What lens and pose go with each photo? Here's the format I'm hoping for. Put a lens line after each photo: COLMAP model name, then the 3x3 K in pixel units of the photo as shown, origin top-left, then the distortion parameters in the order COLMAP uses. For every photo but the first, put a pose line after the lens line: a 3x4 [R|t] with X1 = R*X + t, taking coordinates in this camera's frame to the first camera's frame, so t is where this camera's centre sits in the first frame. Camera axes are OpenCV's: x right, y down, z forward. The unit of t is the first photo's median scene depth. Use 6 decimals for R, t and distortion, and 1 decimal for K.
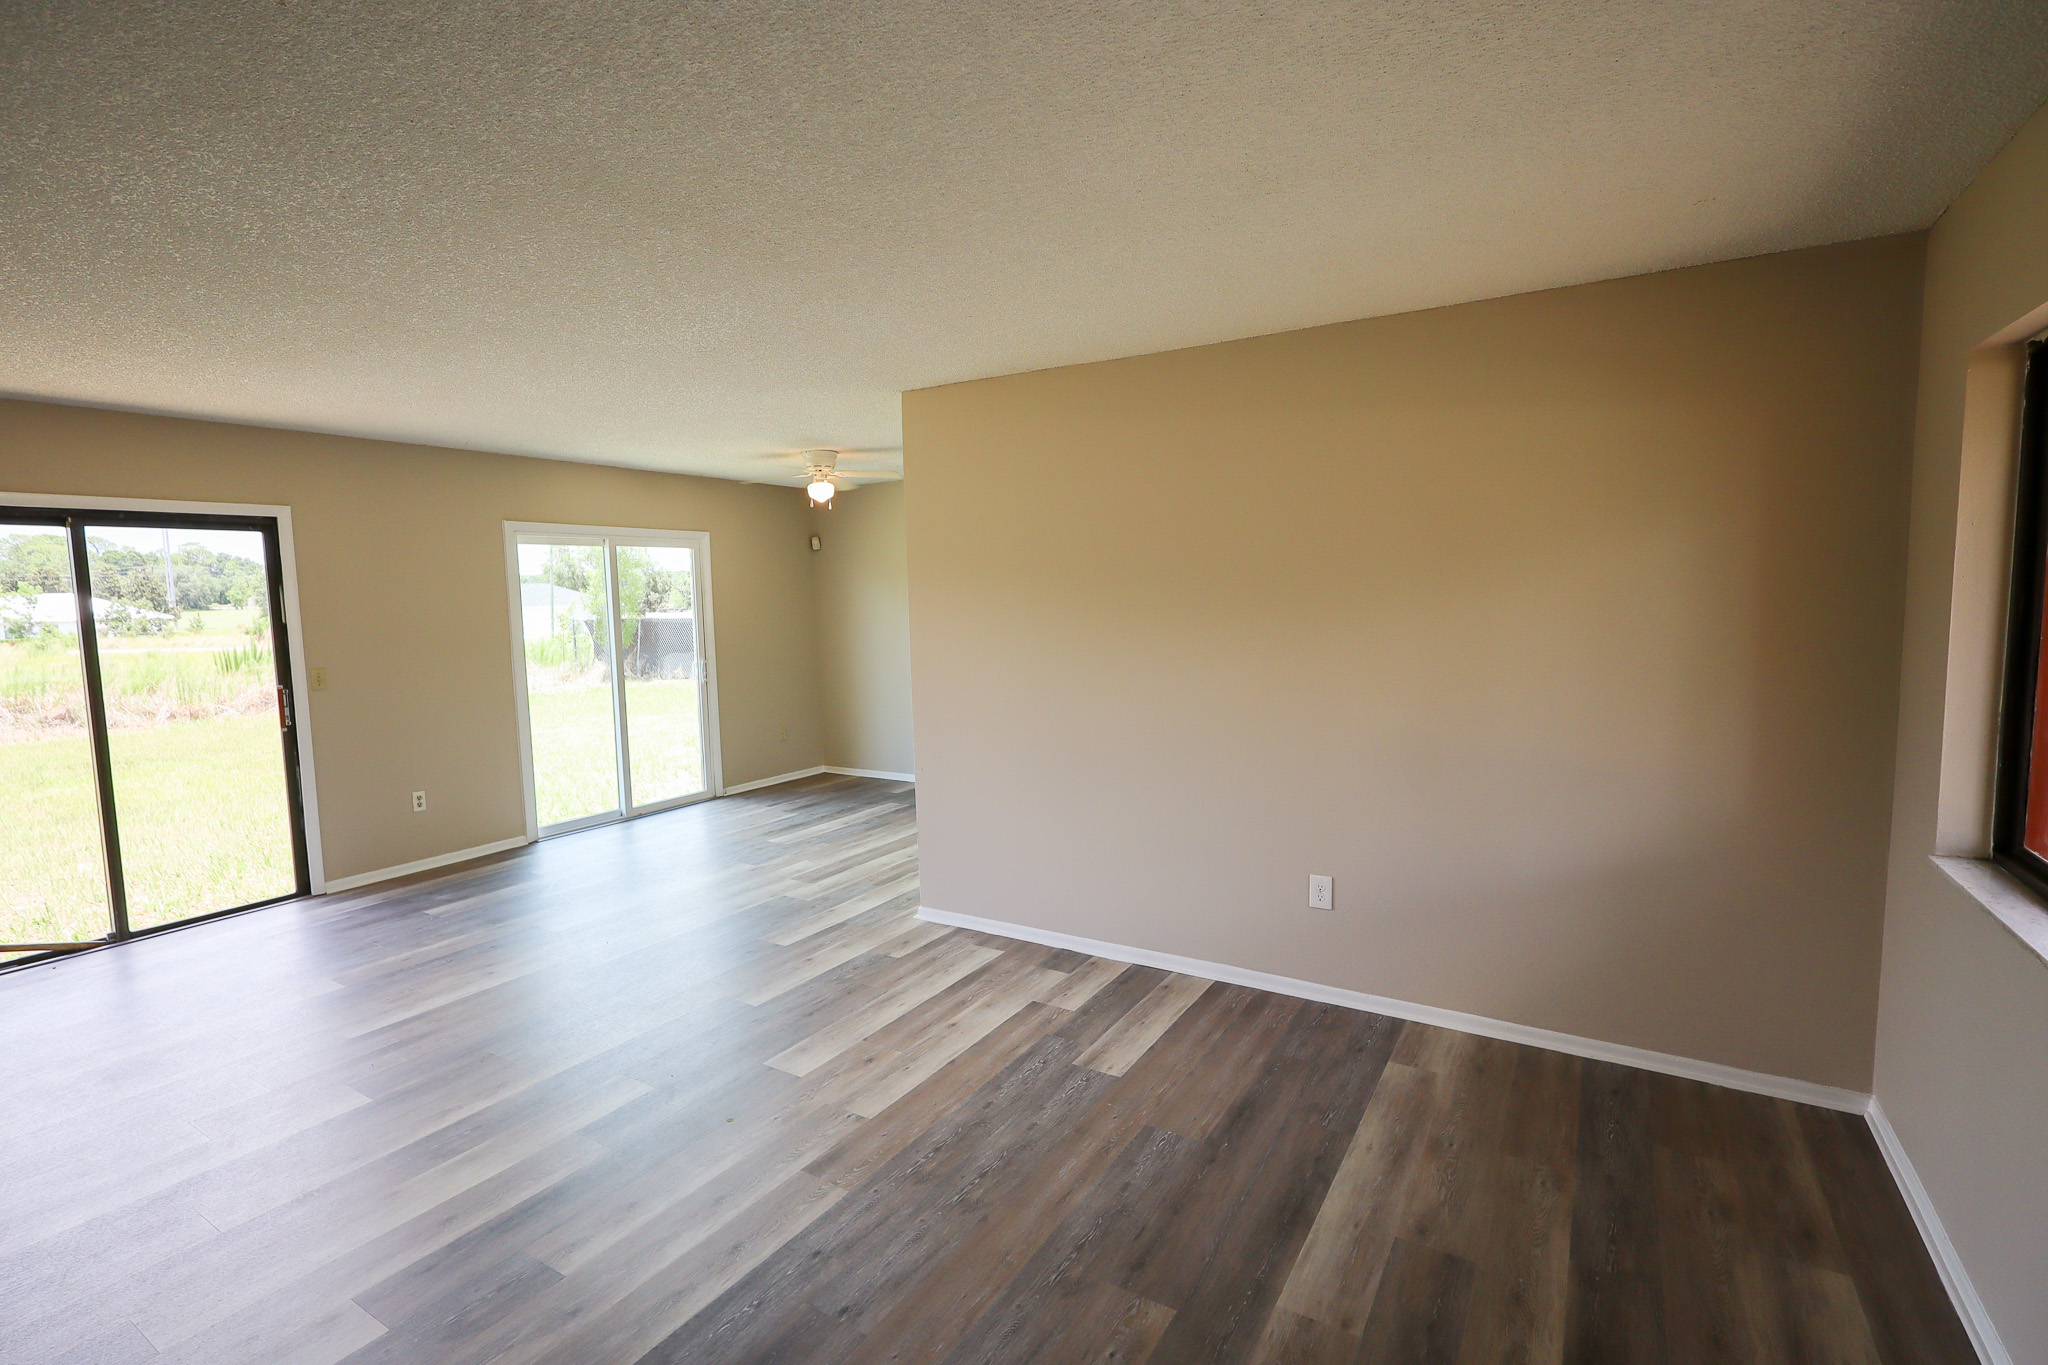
lens RADIAL K [[954.2, 0, 1024.0], [0, 954.2, 682.5], [0, 0, 1]] dist [-0.000255, -0.000315]
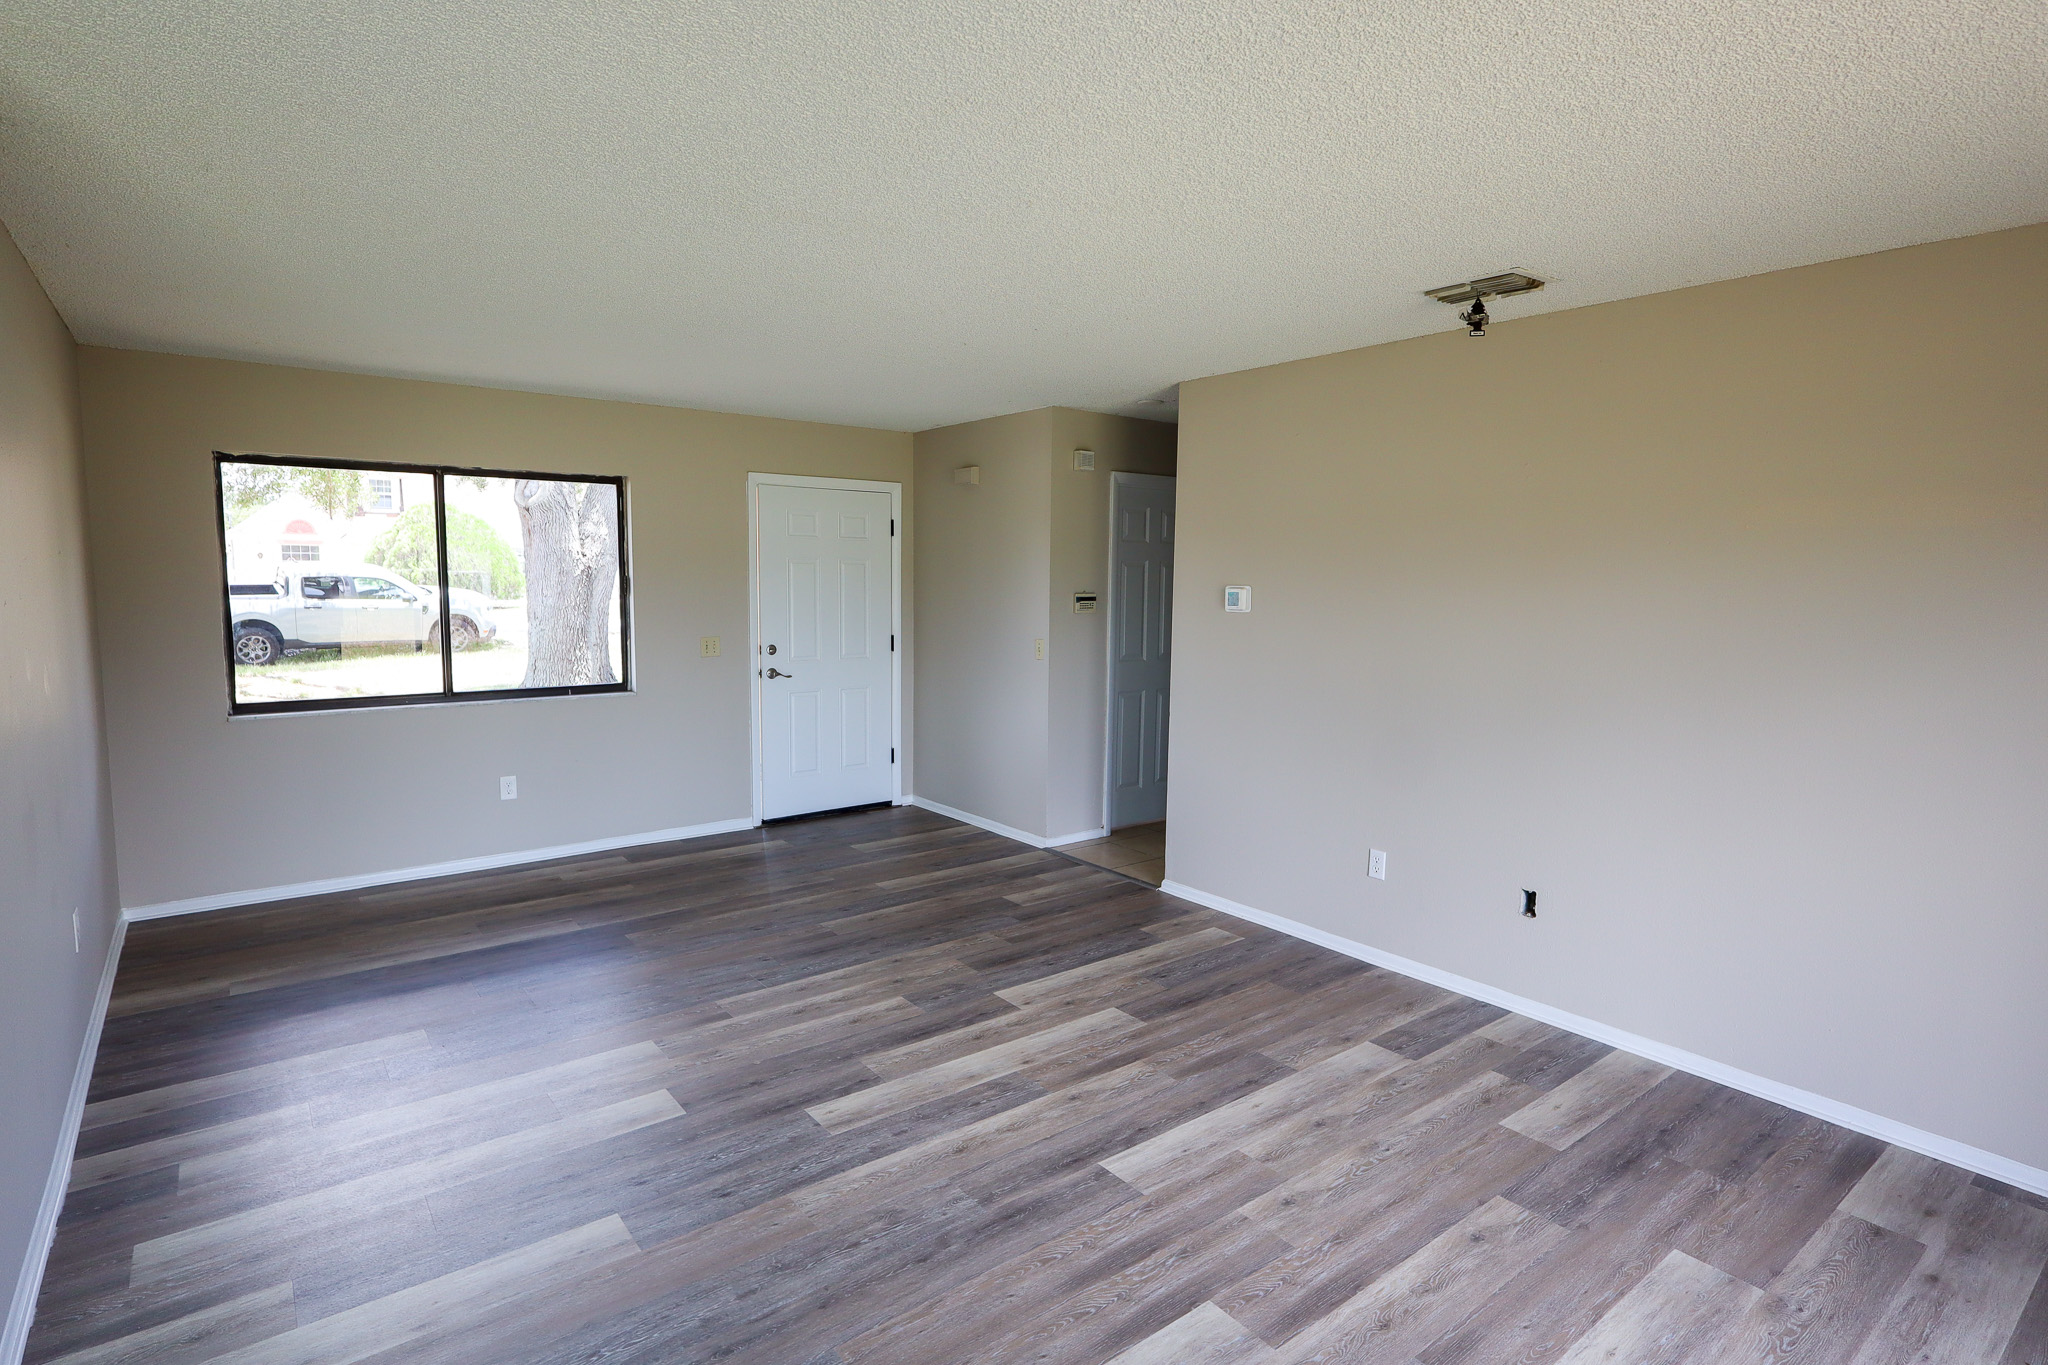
lens RADIAL K [[1050.0, 0, 1024.0], [0, 1050.0, 682.5], [0, 0, 1]] dist [-0.003139, -0.000820]
pose [[-0.937314, -0.029240, 0.347258, -1.271740], [0.041188, 0.980194, 0.193708, -0.224598], [-0.346045, 0.195868, -0.917545, 2.446653]]
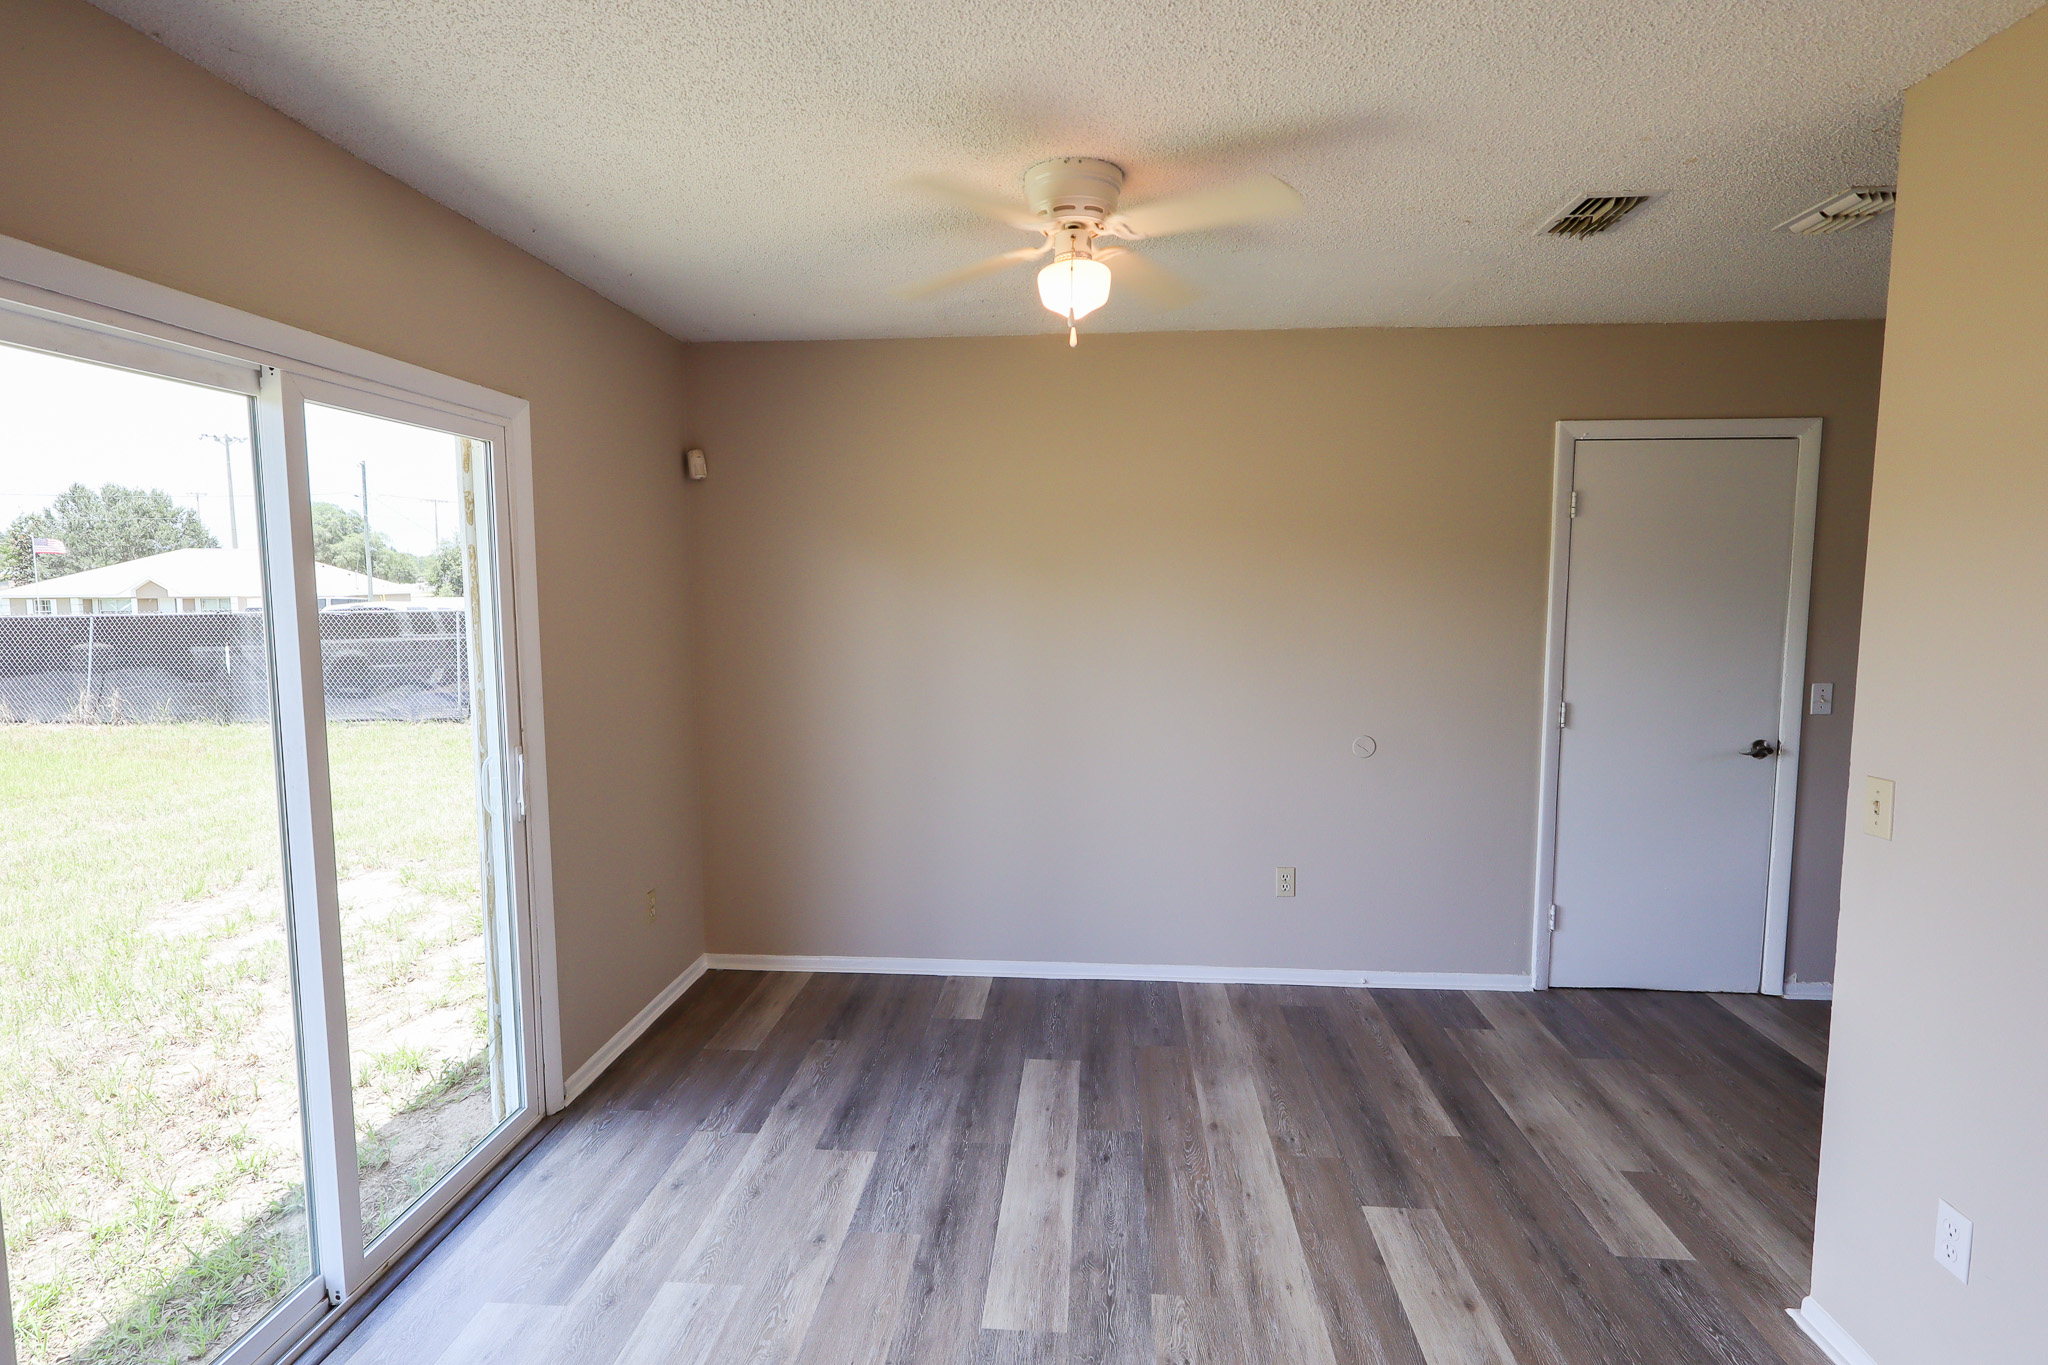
lens RADIAL K [[1050.0, 0, 1024.0], [0, 1050.0, 682.5], [0, 0, 1]] dist [-0.003139, -0.000820]
pose [[0.904279, -0.026733, 0.426104, -0.140273], [0.029251, 0.999572, 0.000636, -0.018498], [-0.425939, 0.011889, 0.904674, 0.232945]]
